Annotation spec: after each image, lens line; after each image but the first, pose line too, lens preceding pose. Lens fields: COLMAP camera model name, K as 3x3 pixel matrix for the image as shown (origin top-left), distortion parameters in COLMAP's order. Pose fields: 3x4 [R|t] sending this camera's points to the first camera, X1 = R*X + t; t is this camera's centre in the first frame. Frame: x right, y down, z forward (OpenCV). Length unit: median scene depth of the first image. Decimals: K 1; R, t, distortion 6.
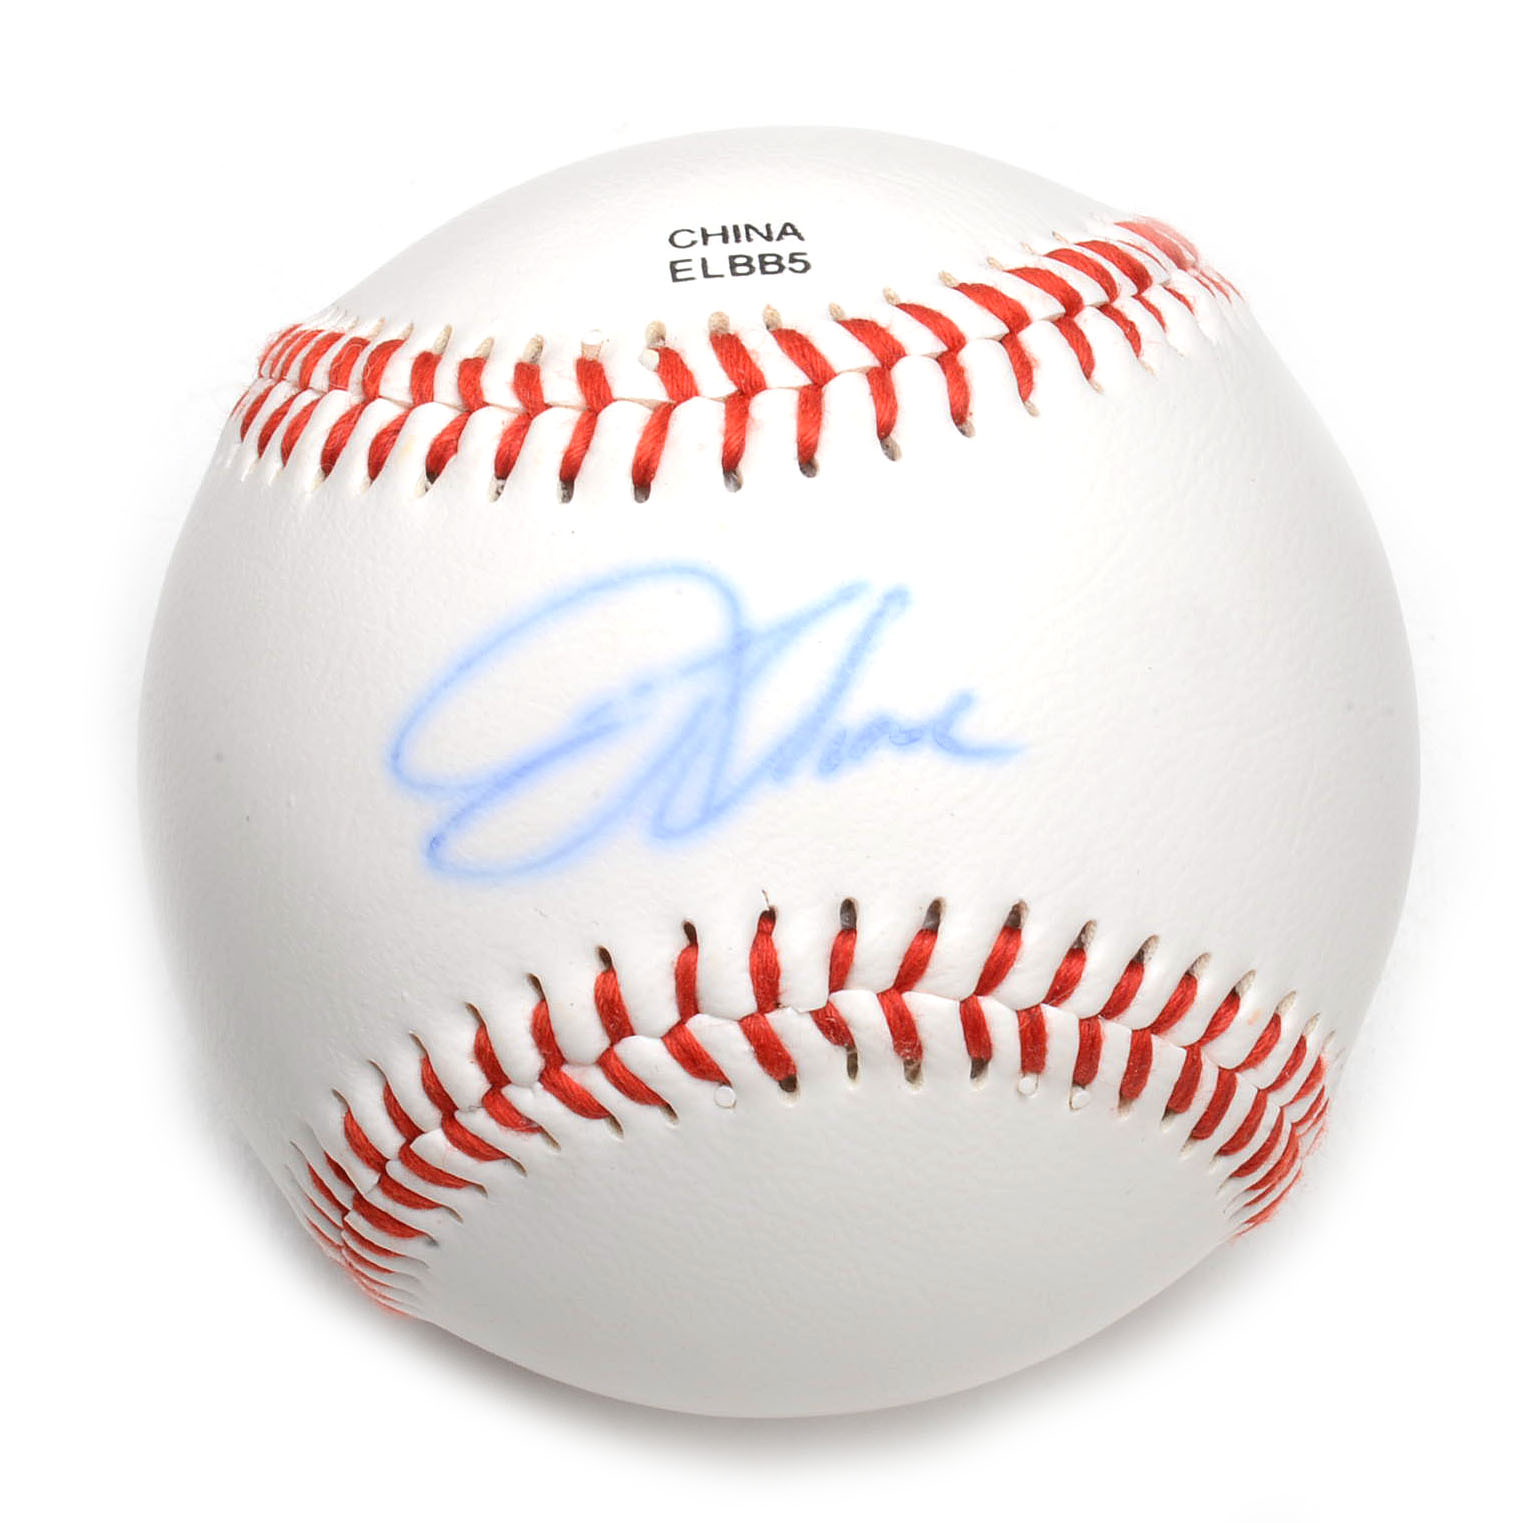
lens RADIAL K [[8106.1, 0, 761.0], [0, 8106.1, 761.5], [0, 0, 1]] dist [0.002207, -6.938507]
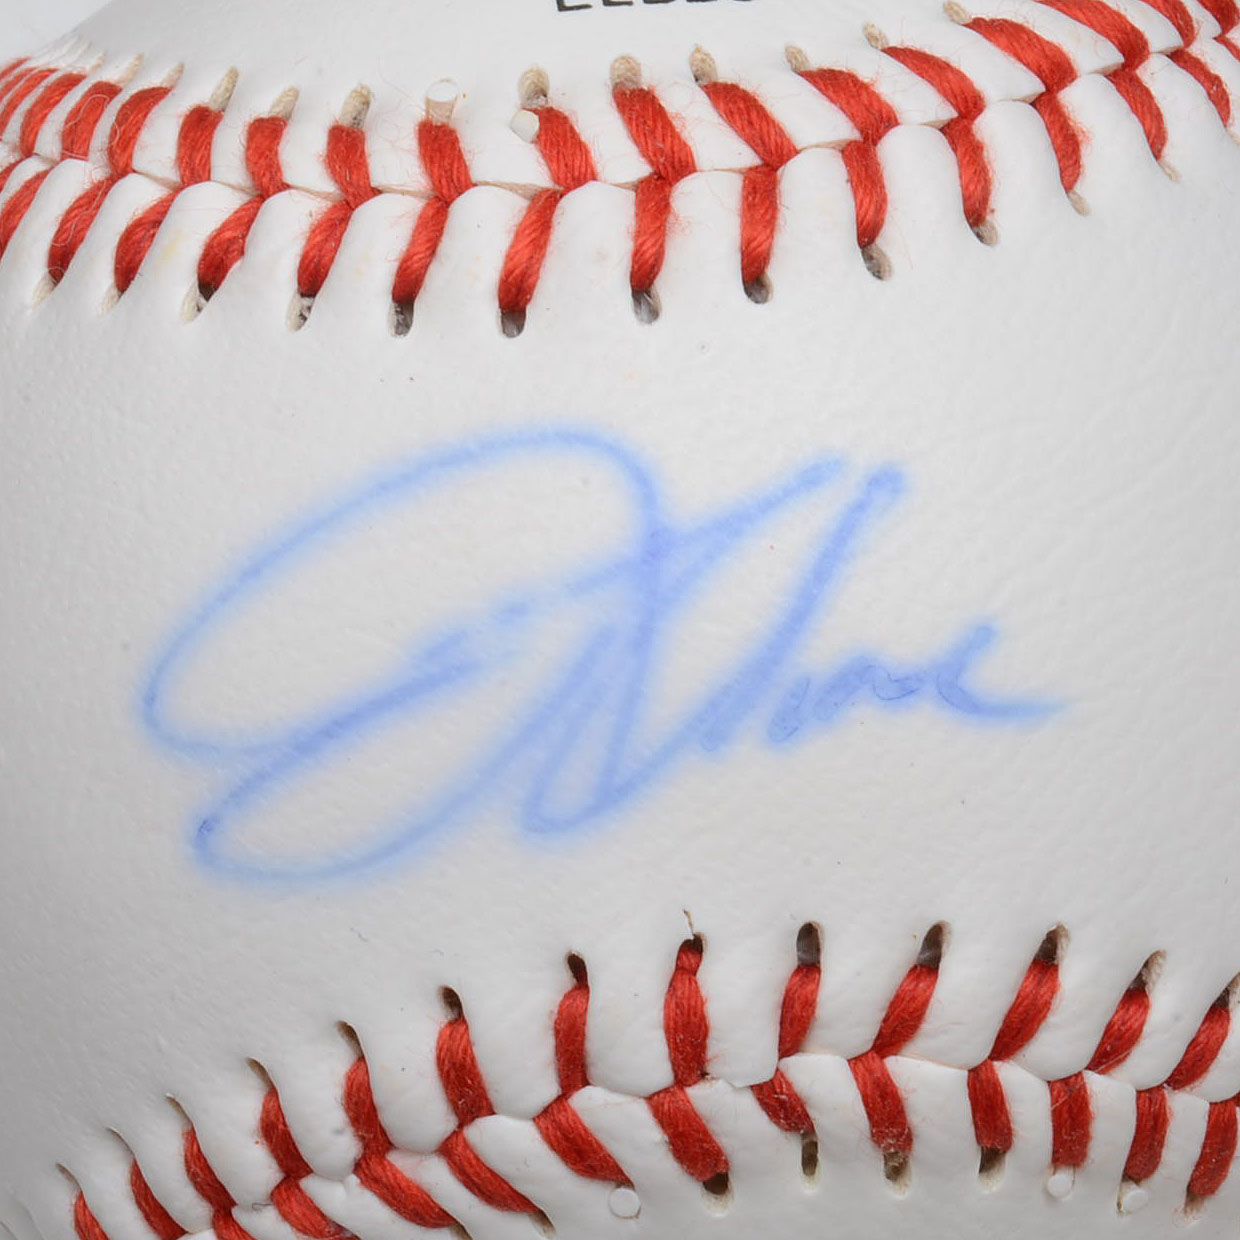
lens RADIAL K [[6599.9, 0, 620.0], [0, 6599.9, 620.0], [0, 0, 1]] dist [0.002207, -6.938507]
pose [[0.999813, 0.010934, 0.015950, -0.014236], [-0.011694, 0.998761, 0.048363, -0.035034], [-0.015402, -0.048540, 0.998702, 0.441768]]
